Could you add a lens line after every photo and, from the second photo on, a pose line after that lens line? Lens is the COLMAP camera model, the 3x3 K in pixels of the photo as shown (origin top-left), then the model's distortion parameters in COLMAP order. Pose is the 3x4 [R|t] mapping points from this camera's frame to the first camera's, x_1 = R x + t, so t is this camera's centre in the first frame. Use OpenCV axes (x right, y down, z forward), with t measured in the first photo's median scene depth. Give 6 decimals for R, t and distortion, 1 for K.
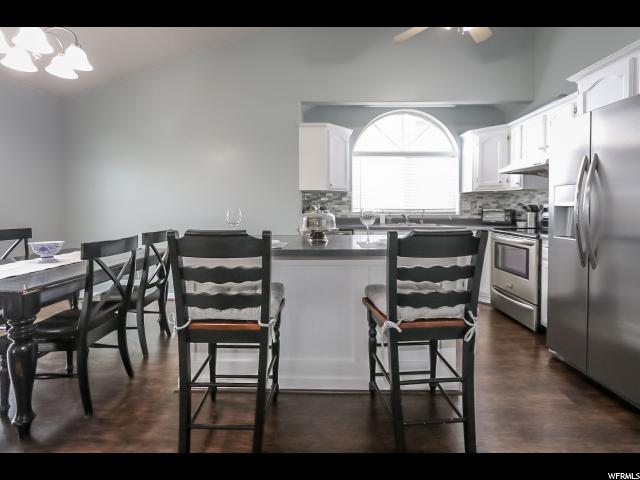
lens RADIAL K [[311.6, 0, 322.4], [0, 311.6, 212.0], [0, 0, 1]] dist [0.001596, -0.000422]
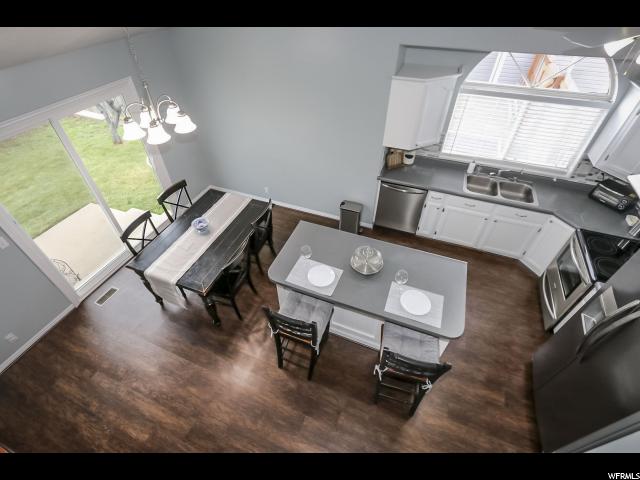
lens RADIAL K [[309.4, 0, 310.9], [0, 309.4, 232.2], [0, 0, 1]] dist [-0.000865, 0.000418]
pose [[0.927749, 0.241630, -0.284423, 0.081793], [0.012281, 0.741931, 0.670364, -0.693767], [0.373002, -0.625423, 0.685358, 0.068645]]
